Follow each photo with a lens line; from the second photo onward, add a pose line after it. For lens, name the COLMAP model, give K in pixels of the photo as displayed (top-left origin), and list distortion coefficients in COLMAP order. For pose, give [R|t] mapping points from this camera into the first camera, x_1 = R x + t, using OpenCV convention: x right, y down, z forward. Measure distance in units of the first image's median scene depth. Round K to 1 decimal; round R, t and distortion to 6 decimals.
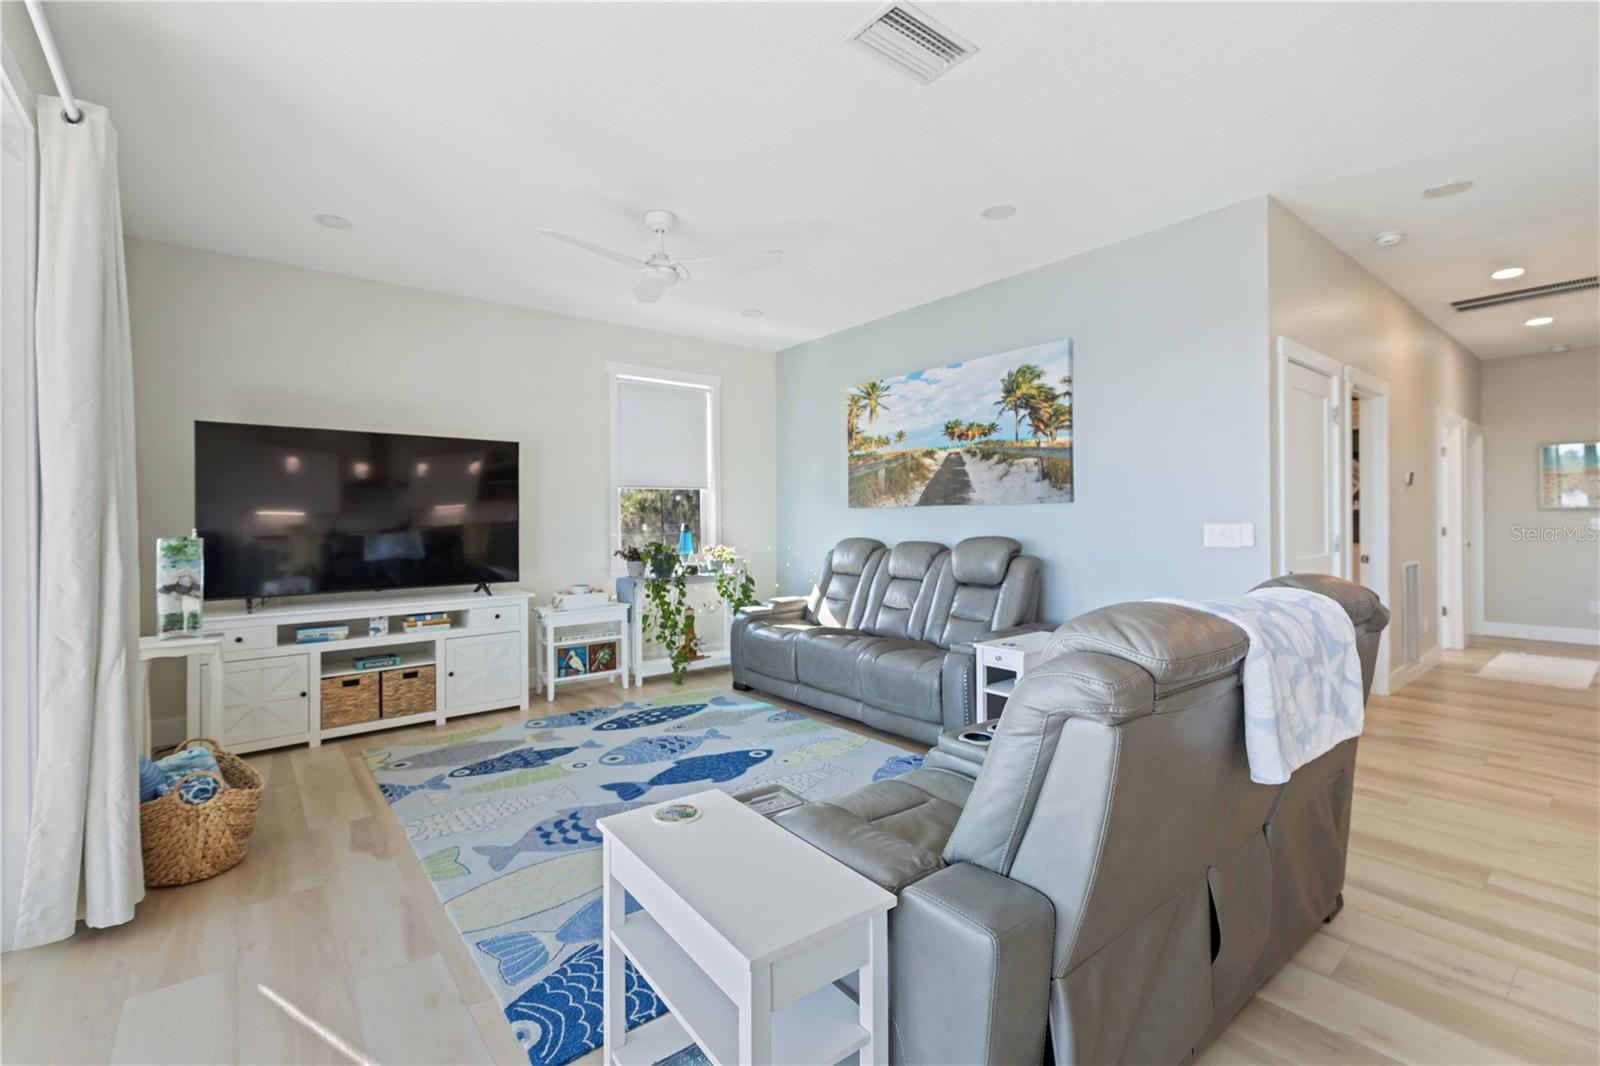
lens RADIAL K [[703.4, 0, 802.1], [0, 703.4, 520.0], [0, 0, 1]] dist [-0.000373, 0.000192]
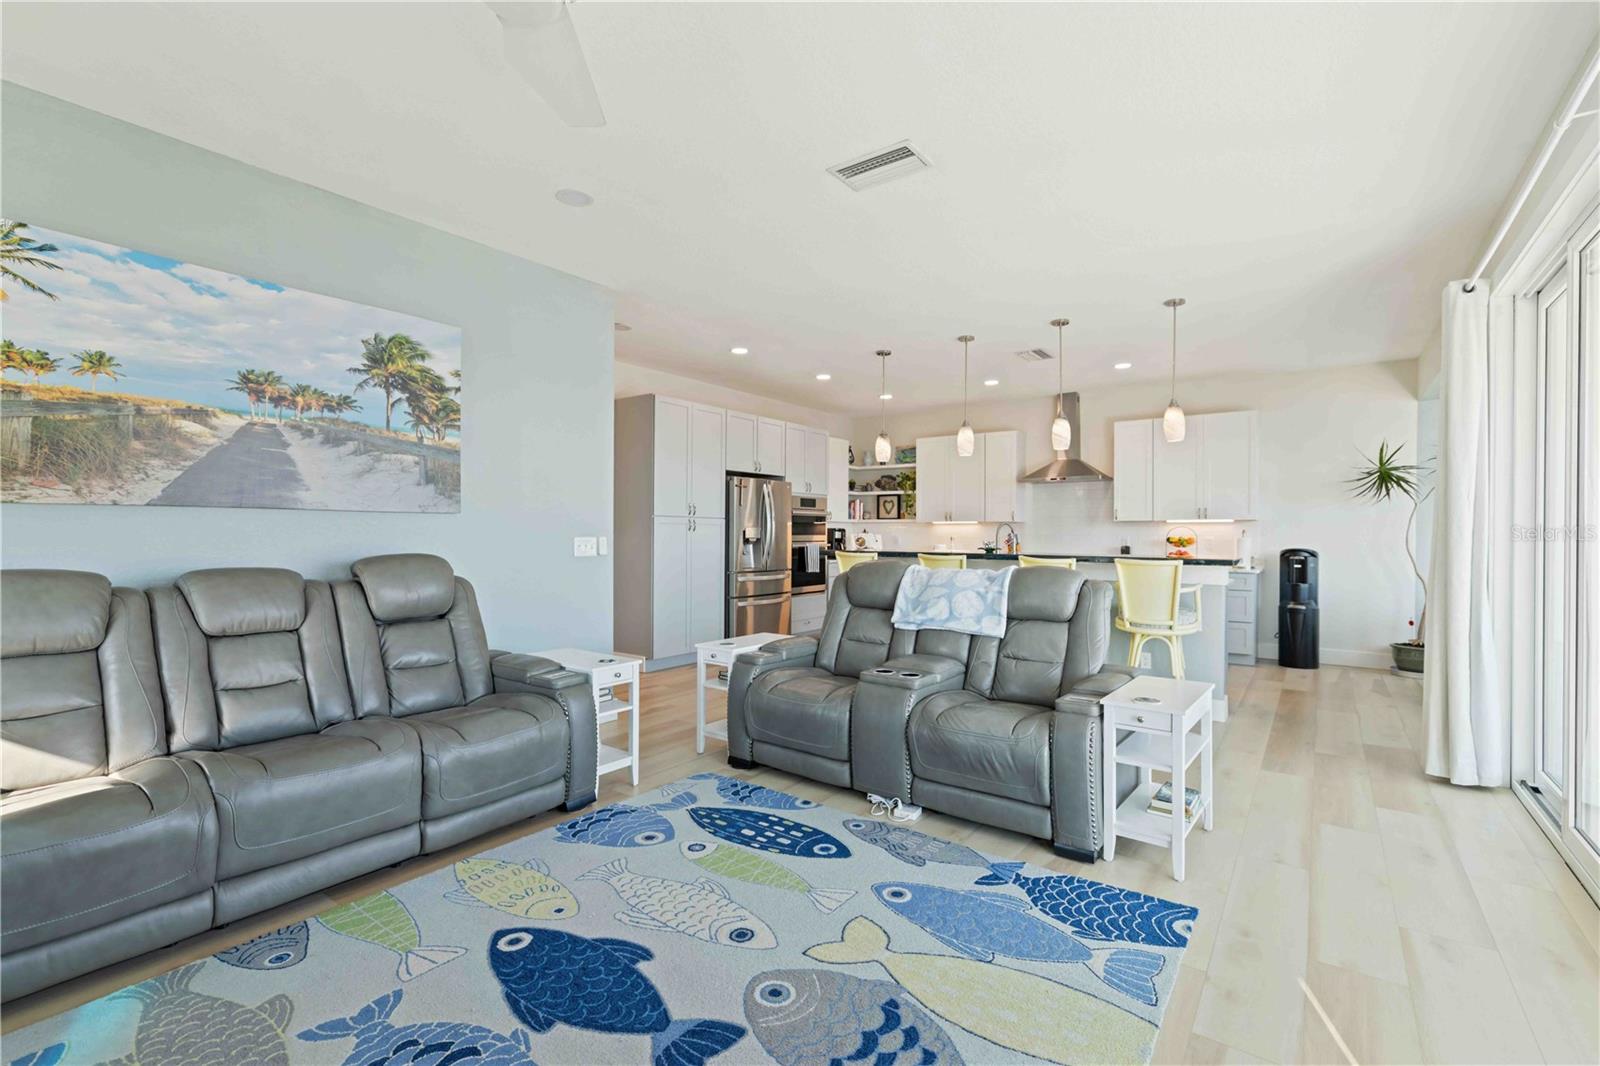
lens RADIAL K [[703.4, 0, 803.5], [0, 703.4, 542.9], [0, 0, 1]] dist [-0.000373, 0.000192]
pose [[-0.250591, -0.009427, 0.968047, -0.561397], [-0.003669, 0.999955, 0.008788, 0.002943], [-0.968086, -0.001349, -0.250614, 0.767988]]
